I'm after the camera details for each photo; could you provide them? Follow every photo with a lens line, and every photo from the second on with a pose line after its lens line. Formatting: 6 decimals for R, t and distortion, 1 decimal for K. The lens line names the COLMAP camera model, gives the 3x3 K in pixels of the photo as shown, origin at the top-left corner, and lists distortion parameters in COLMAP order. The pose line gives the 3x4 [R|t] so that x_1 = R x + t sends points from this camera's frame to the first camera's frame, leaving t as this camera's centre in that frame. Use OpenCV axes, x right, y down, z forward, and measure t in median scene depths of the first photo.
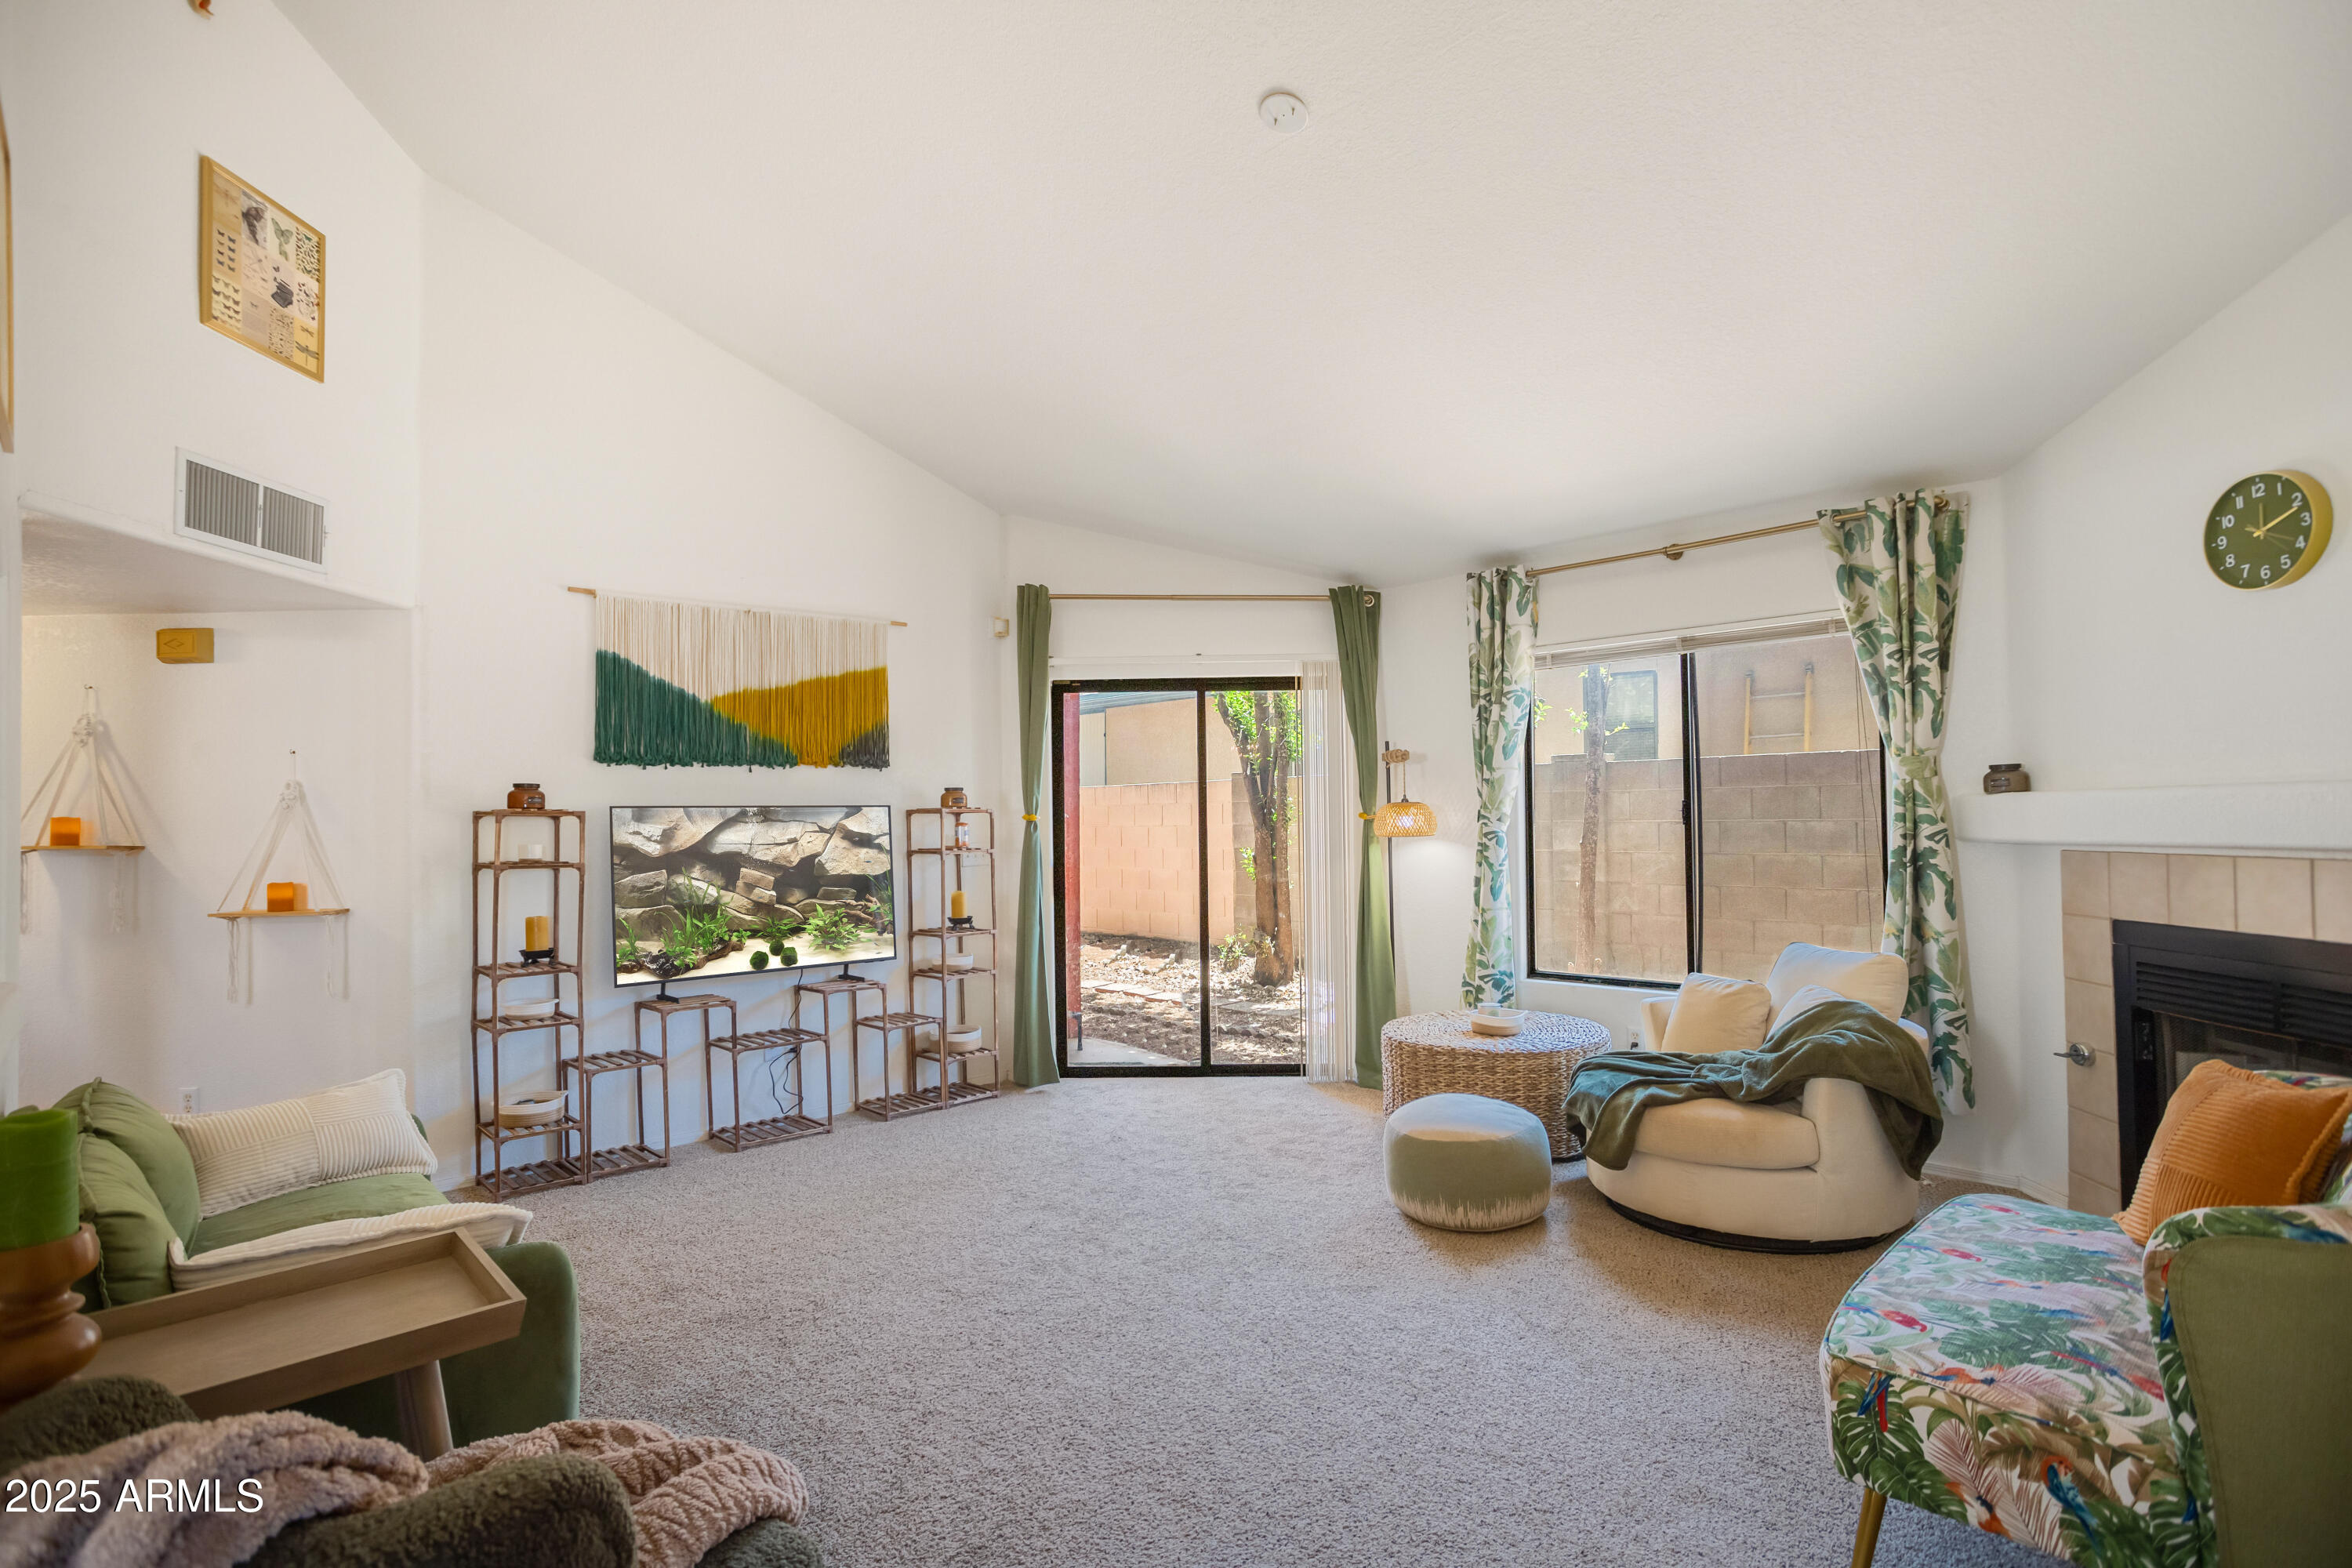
lens RADIAL K [[1137.5, 0, 1175.8], [0, 1137.5, 789.6], [0, 0, 1]] dist [-0.065023, 0.028428]
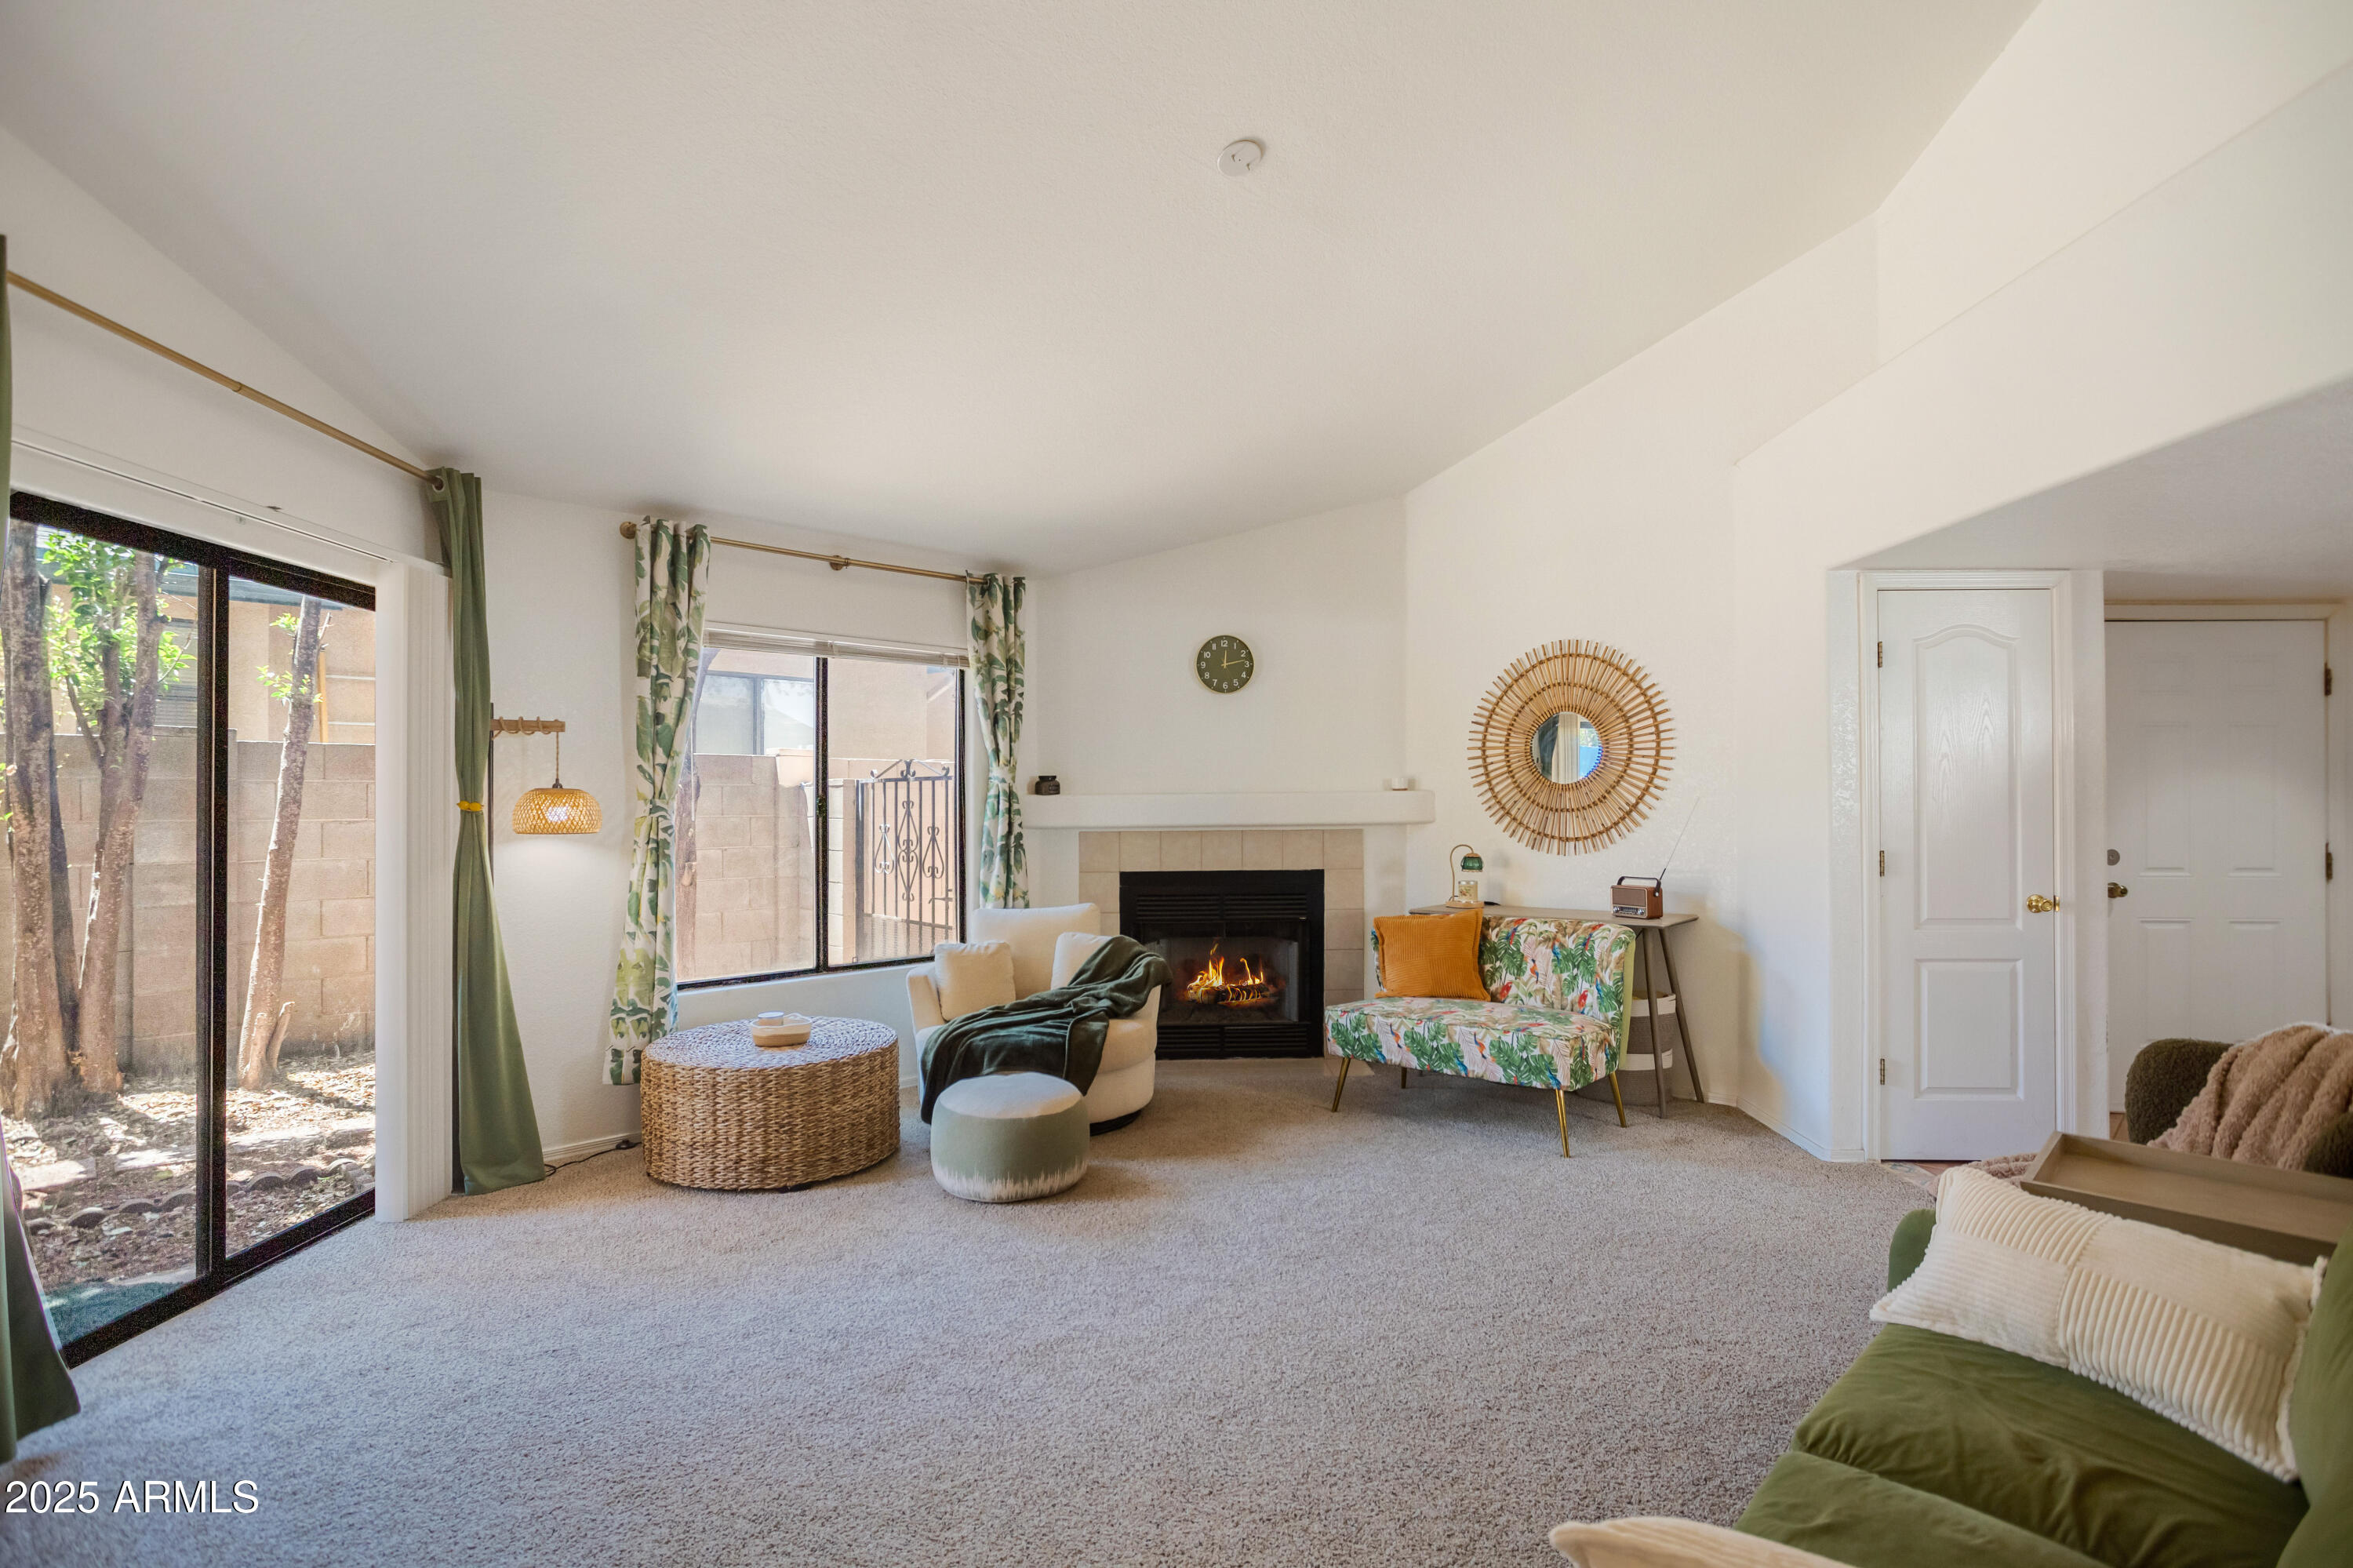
lens RADIAL K [[1138.0, 0, 1176.3], [0, 1138.0, 789.6], [0, 0, 1]] dist [-0.065023, 0.028428]
pose [[-0.034951, 0.024983, 0.999077, -0.771316], [-0.019954, 0.999471, -0.025691, 0.031939], [-0.999190, -0.020834, -0.034434, 0.854351]]
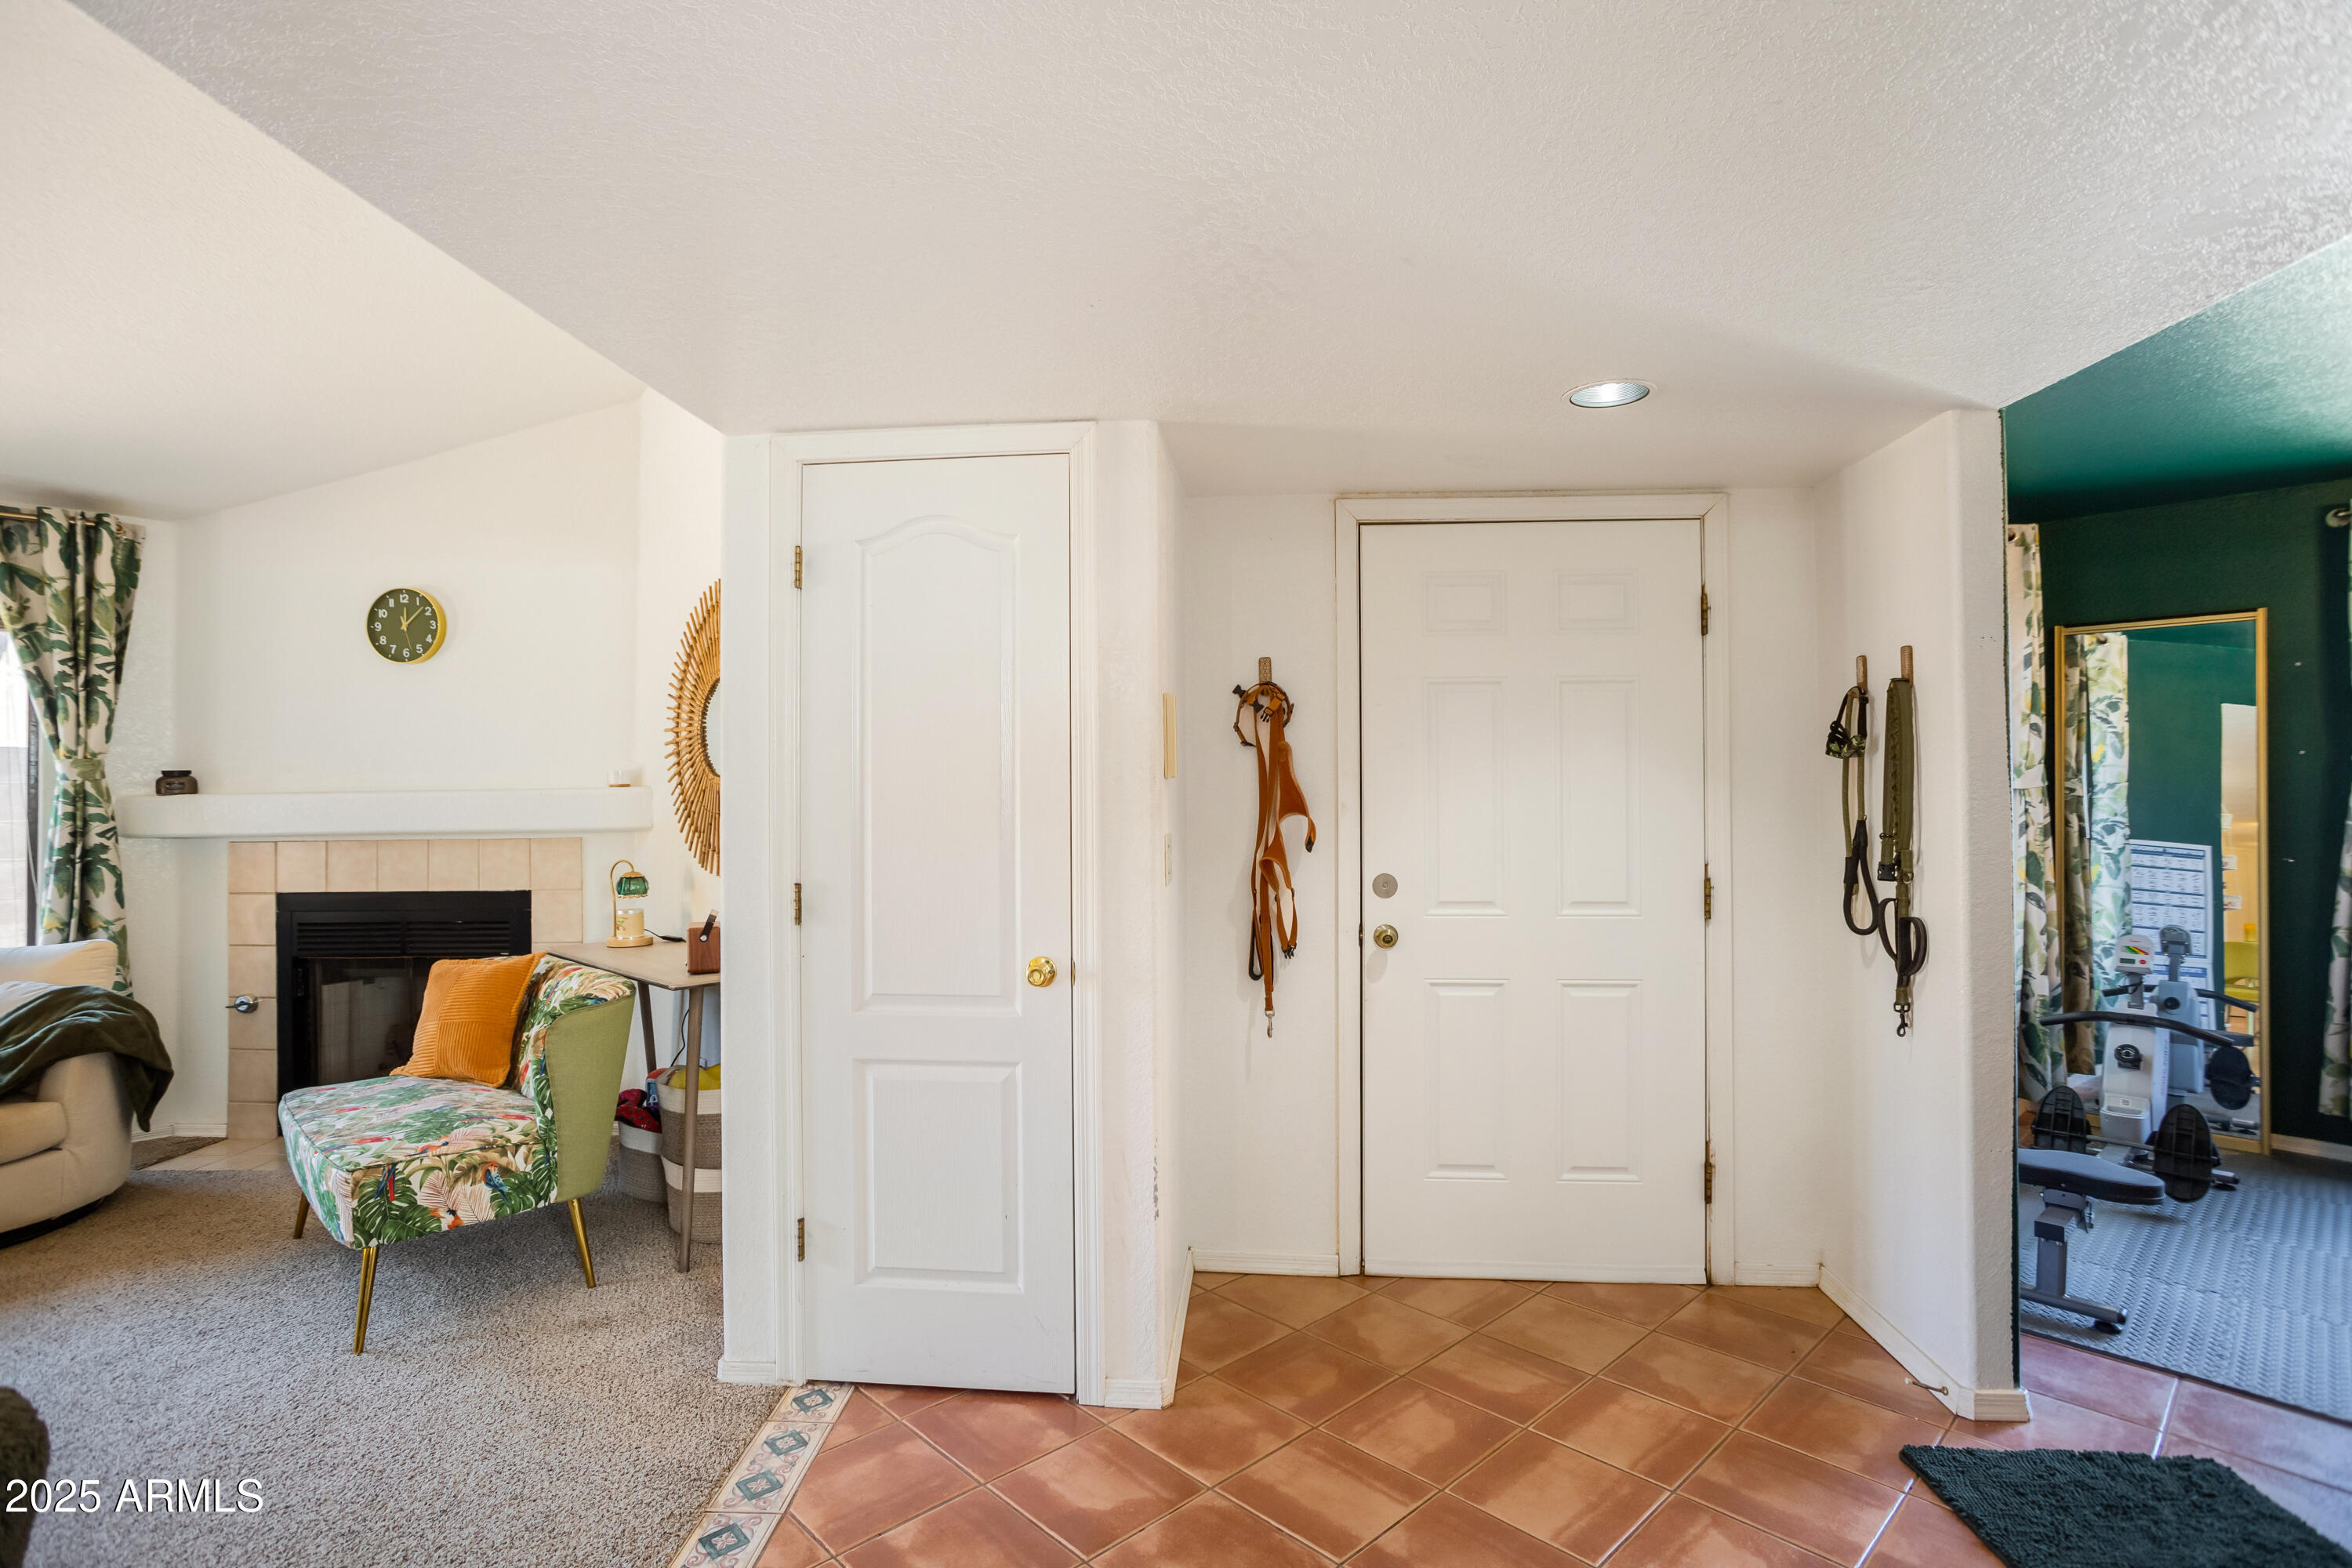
lens RADIAL K [[1137.5, 0, 1175.8], [0, 1137.5, 789.6], [0, 0, 1]] dist [-0.065023, 0.028428]
pose [[-0.014519, 0.020211, 0.999690, -0.412506], [-0.015025, 0.999678, -0.020429, 0.005177], [-0.999782, -0.015317, -0.014211, -0.037333]]
